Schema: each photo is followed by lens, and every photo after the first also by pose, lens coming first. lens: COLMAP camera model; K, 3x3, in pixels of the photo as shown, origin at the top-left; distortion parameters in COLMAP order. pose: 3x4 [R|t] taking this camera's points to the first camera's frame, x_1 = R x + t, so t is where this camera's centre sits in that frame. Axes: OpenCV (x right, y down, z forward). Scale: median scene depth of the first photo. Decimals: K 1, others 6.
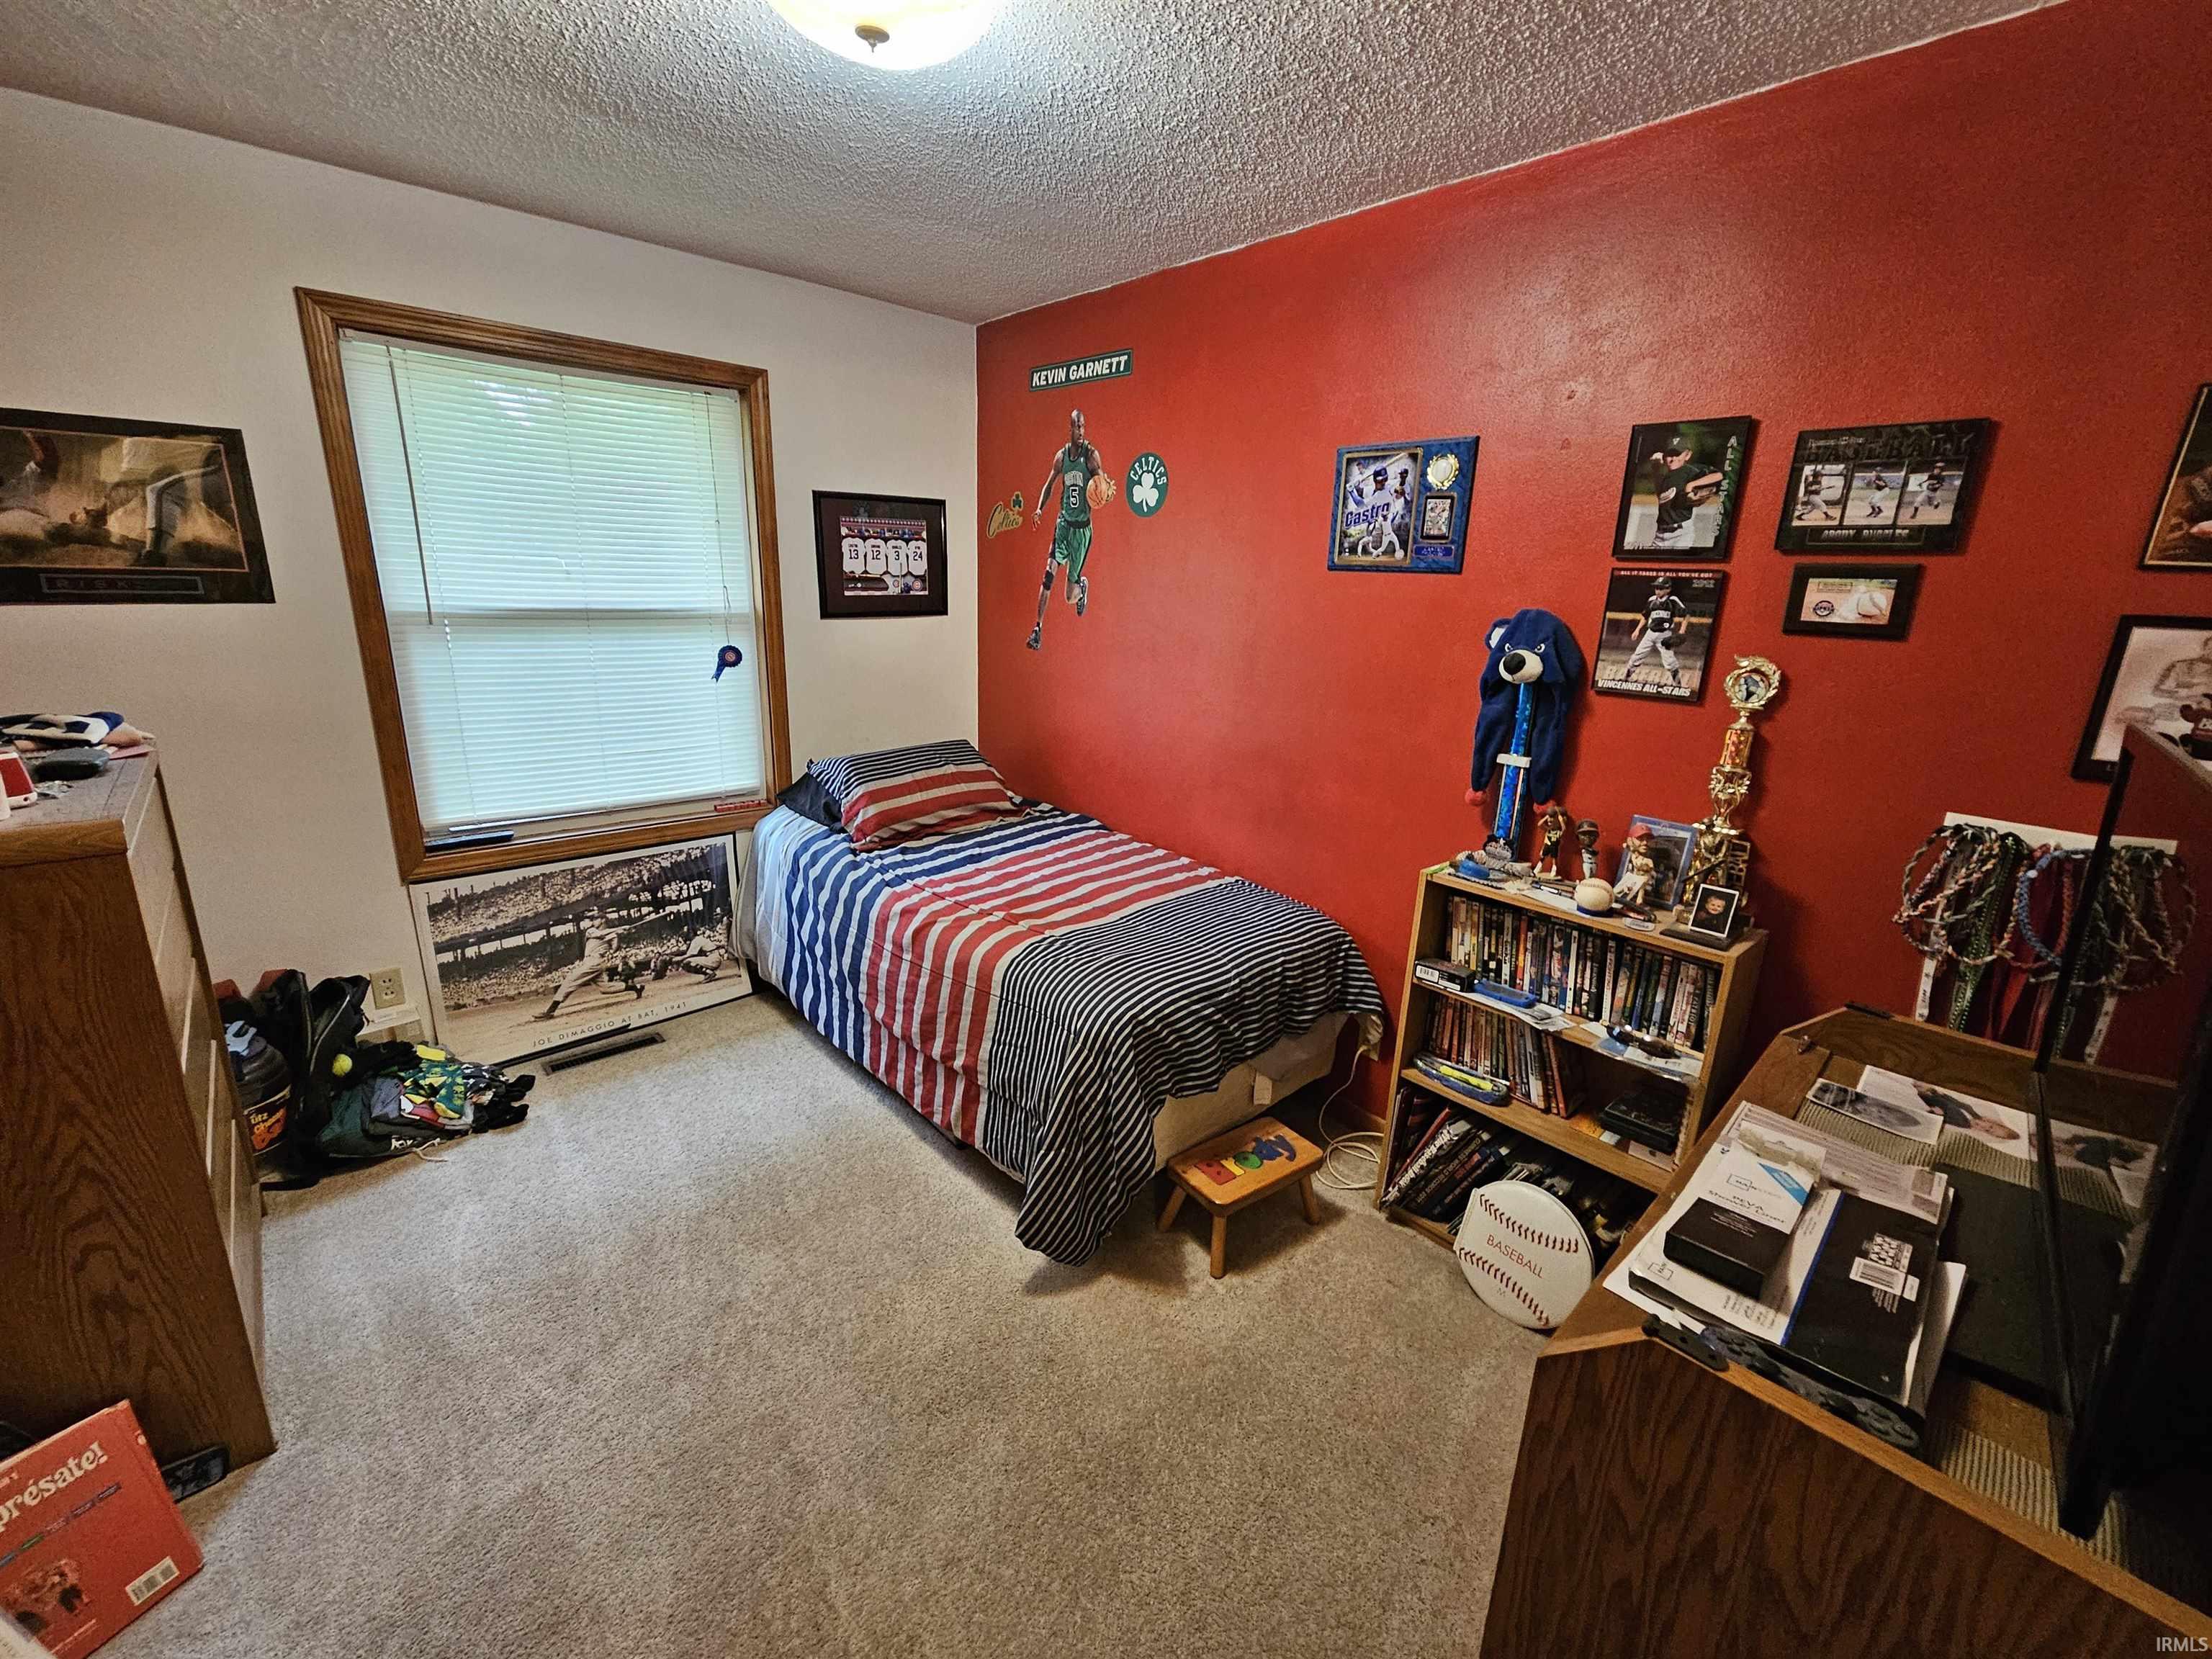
lens RADIAL K [[917.9, 0, 1111.0], [0, 917.9, 819.6], [0, 0, 1]] dist [0.006989, -0.000544]
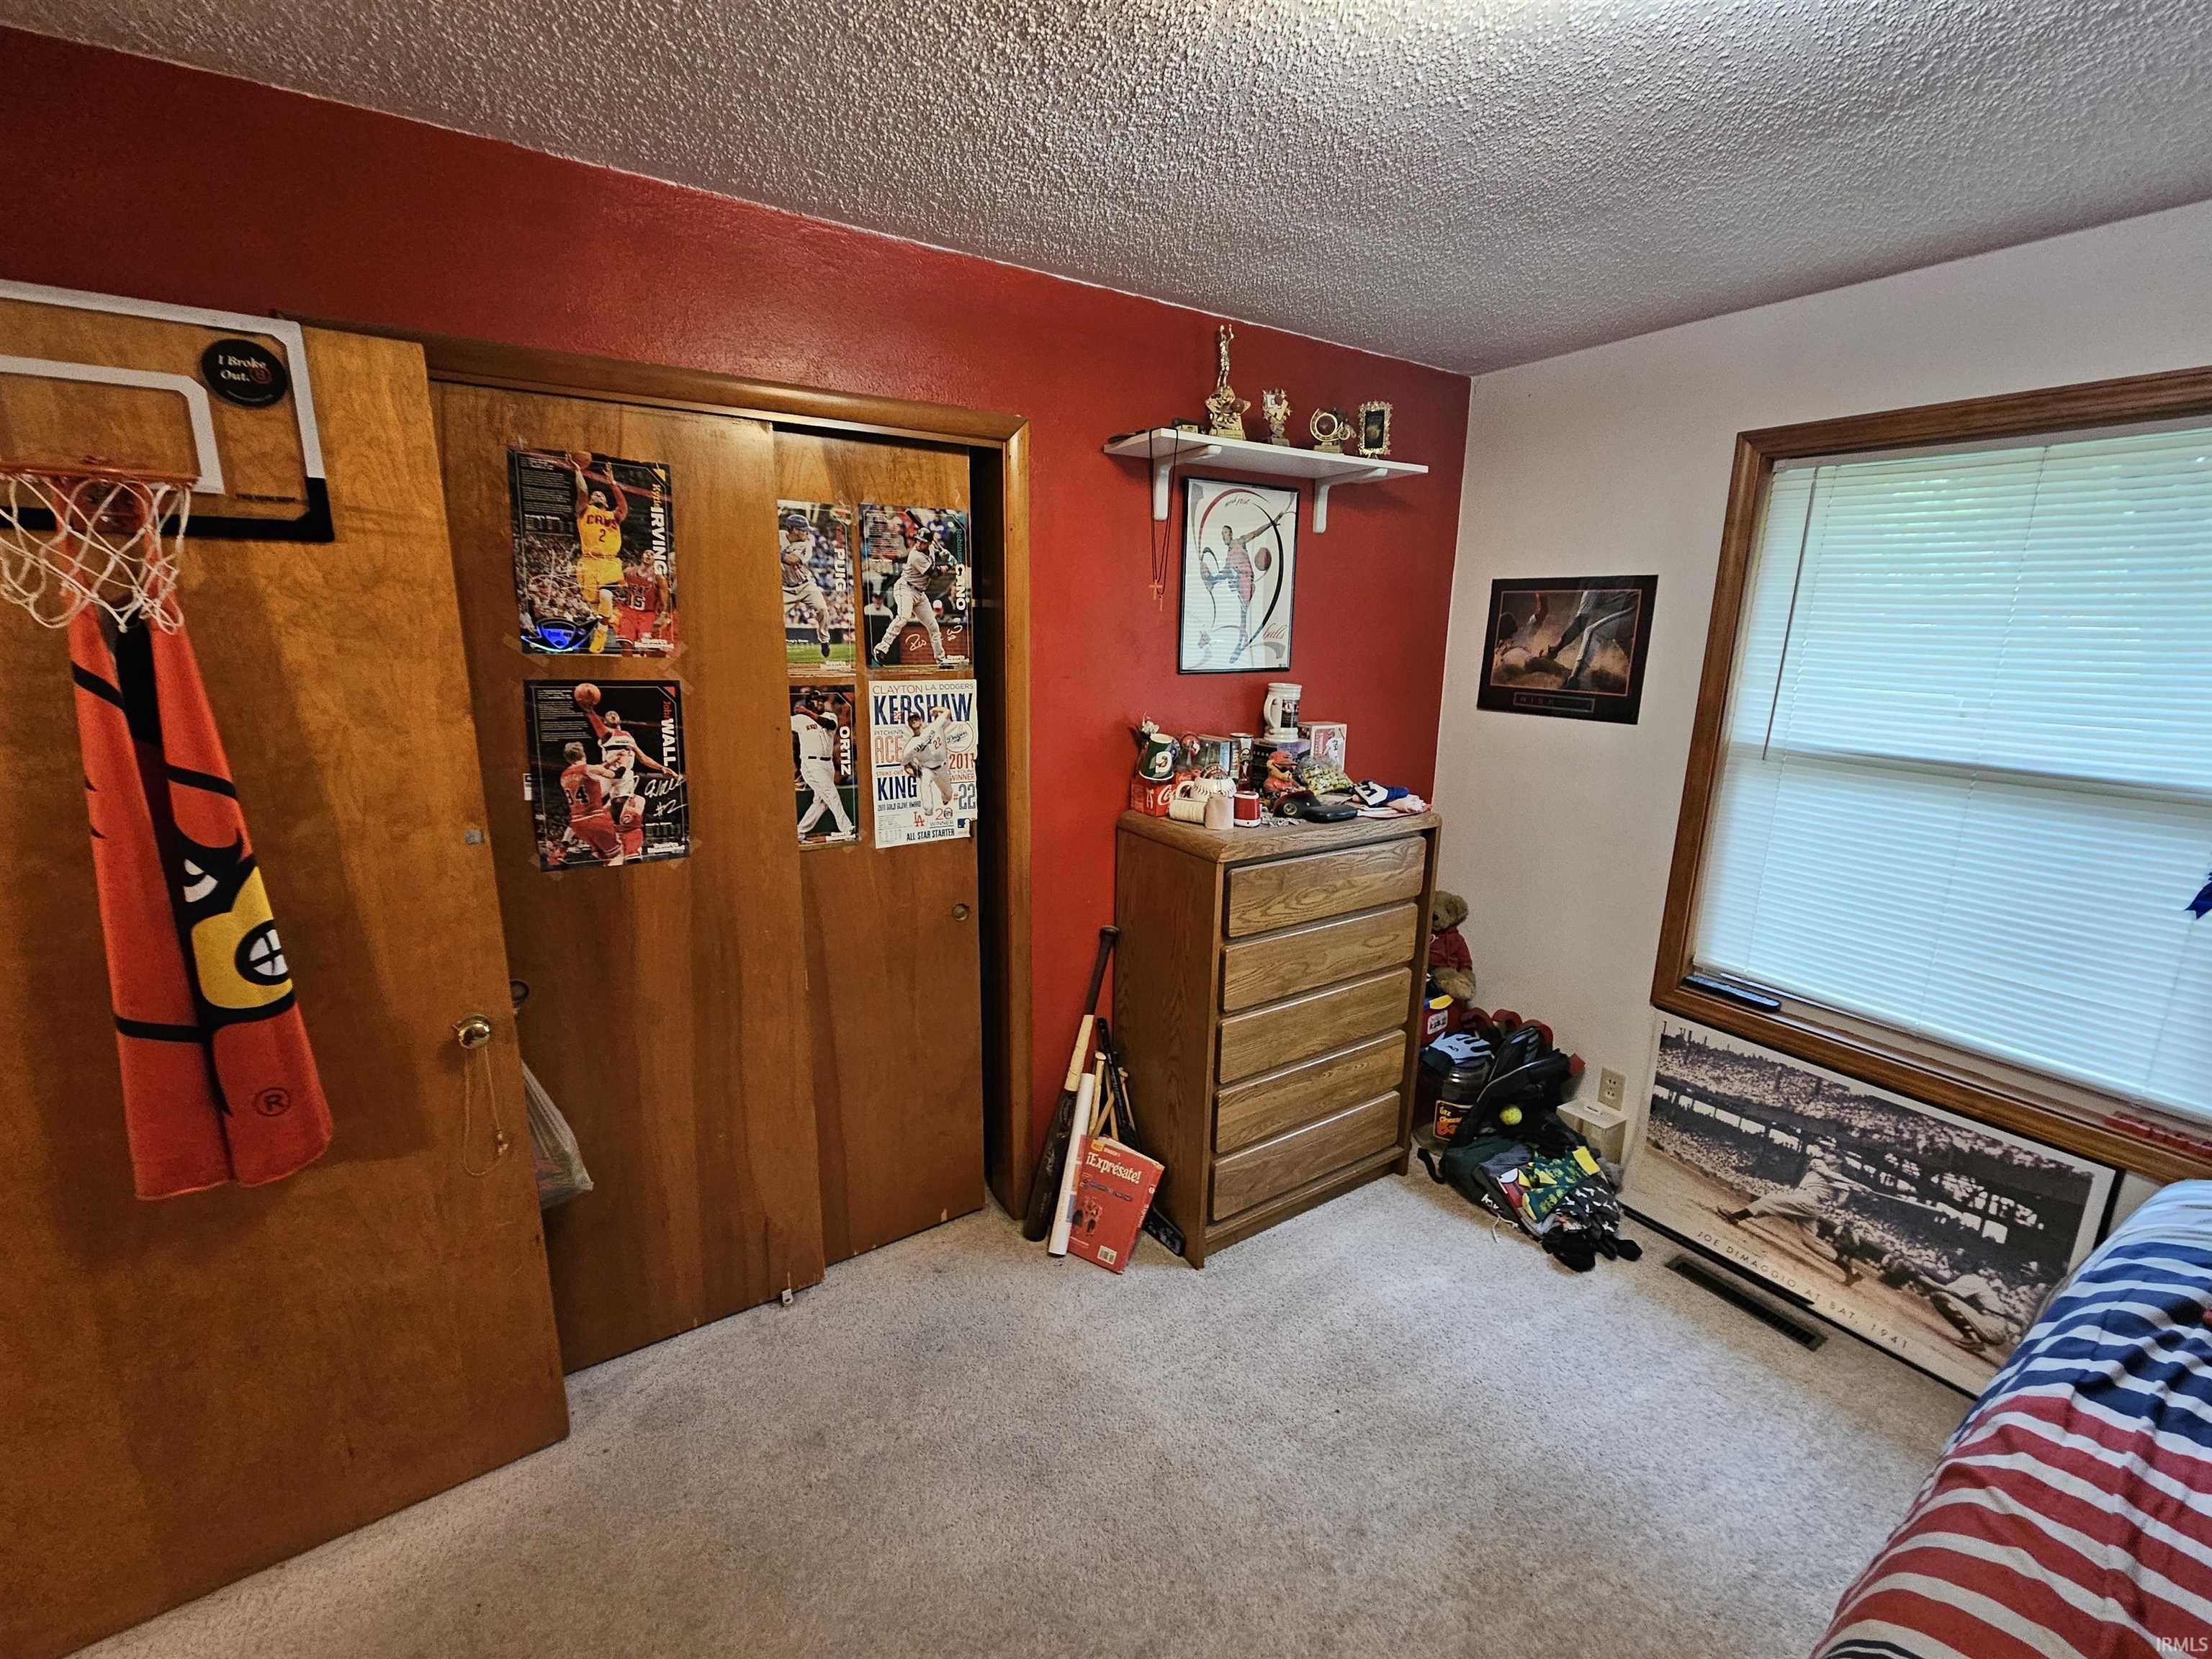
lens RADIAL K [[917.9, 0, 1111.0], [0, 917.9, 819.6], [0, 0, 1]] dist [0.006989, -0.000544]
pose [[-0.169843, 0.177549, -0.969345, 0.243667], [-0.276778, 0.935450, 0.219836, -0.160903], [0.945805, 0.305631, -0.109738, 0.458241]]
